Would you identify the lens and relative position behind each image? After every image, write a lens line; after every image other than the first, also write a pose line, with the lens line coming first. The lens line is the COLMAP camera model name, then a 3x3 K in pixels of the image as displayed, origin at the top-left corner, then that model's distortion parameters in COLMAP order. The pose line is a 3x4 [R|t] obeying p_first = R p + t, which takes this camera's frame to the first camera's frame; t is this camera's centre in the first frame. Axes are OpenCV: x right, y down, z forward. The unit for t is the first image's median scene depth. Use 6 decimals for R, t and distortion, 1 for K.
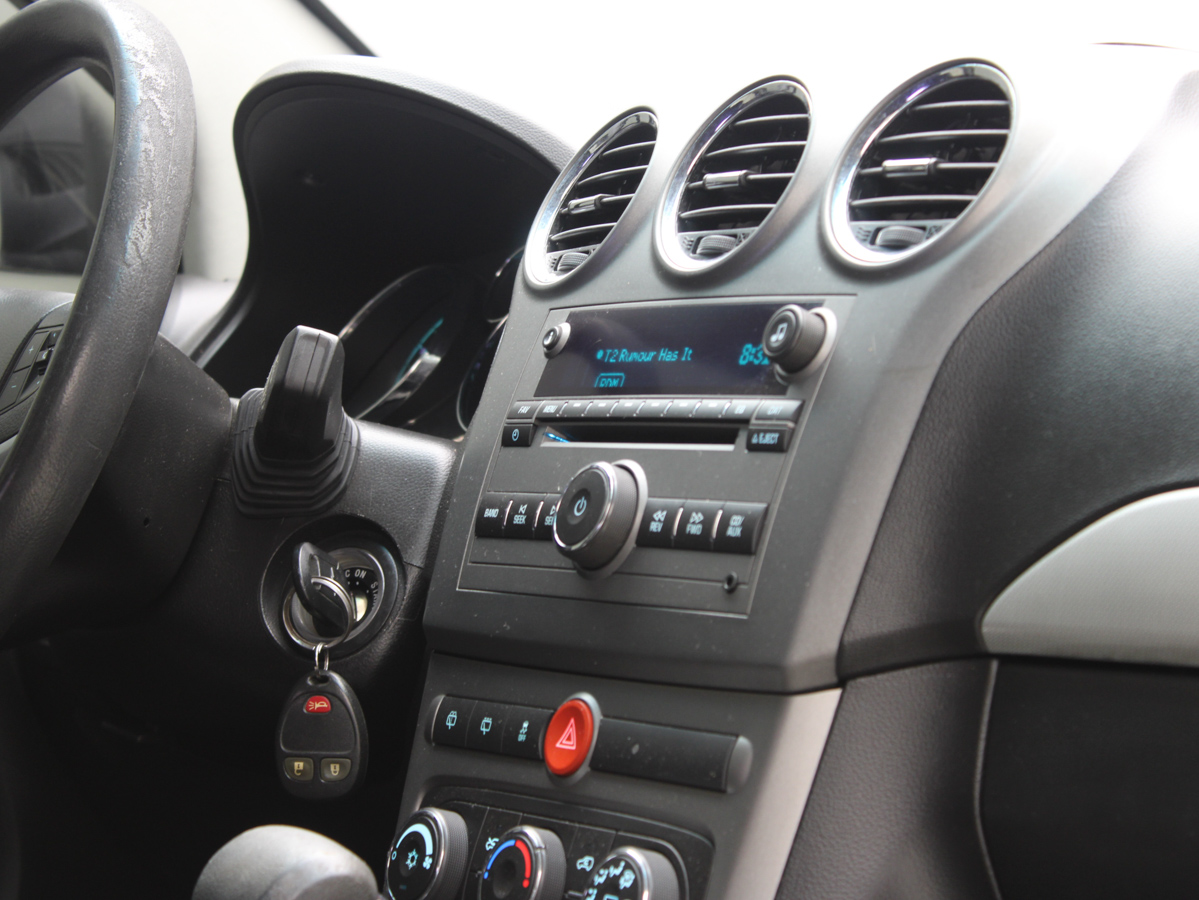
lens RADIAL K [[3092.1, 0, 527.9], [0, 3092.1, 454.5], [0, 0, 1]] dist [0.080010, 0.000000]
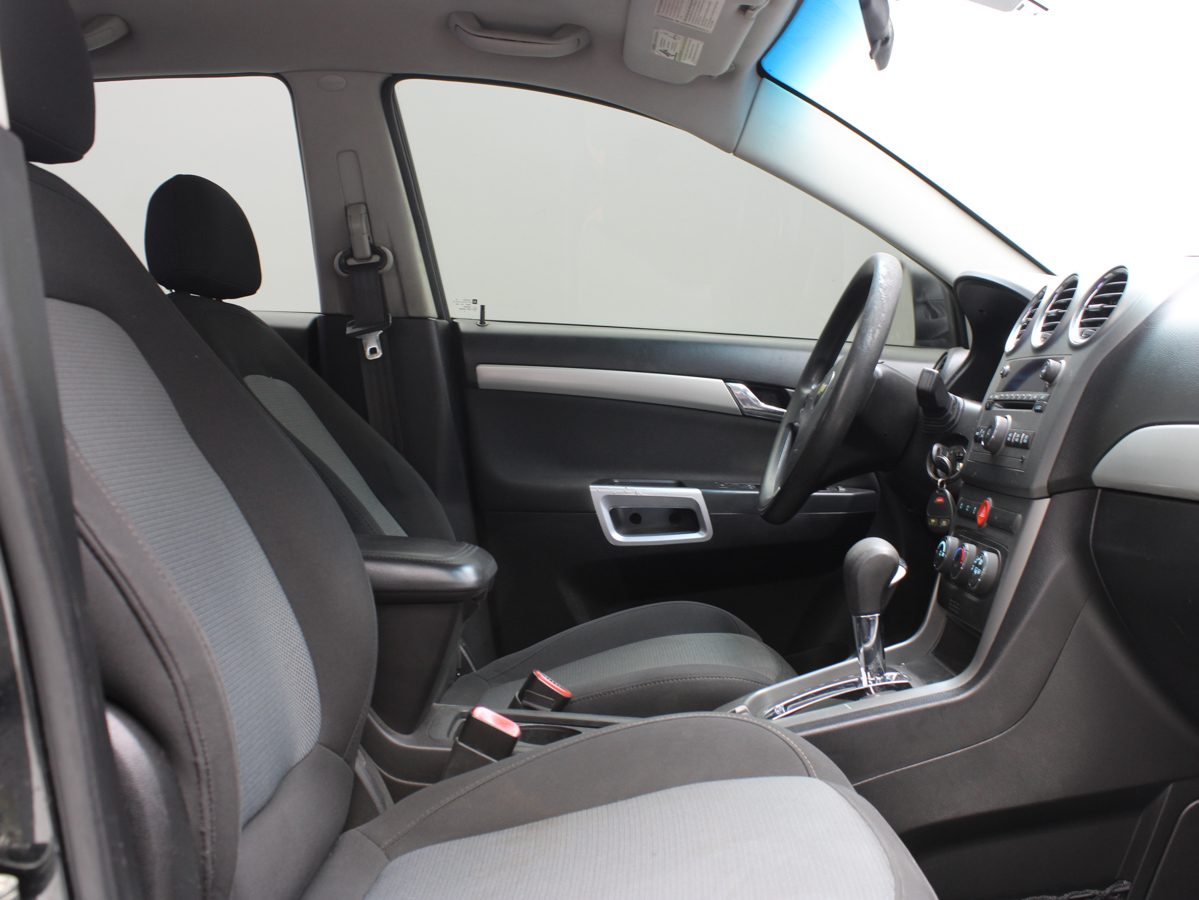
lens RADIAL K [[1164.4, 0, 610.4], [0, 1164.4, 461.2], [0, 0, 1]] dist [-0.095317, 0.000000]
pose [[0.837574, 0.017652, -0.546038, 0.308848], [0.006801, 0.999064, 0.042729, -0.003627], [0.546281, -0.039502, 0.836670, -0.071062]]
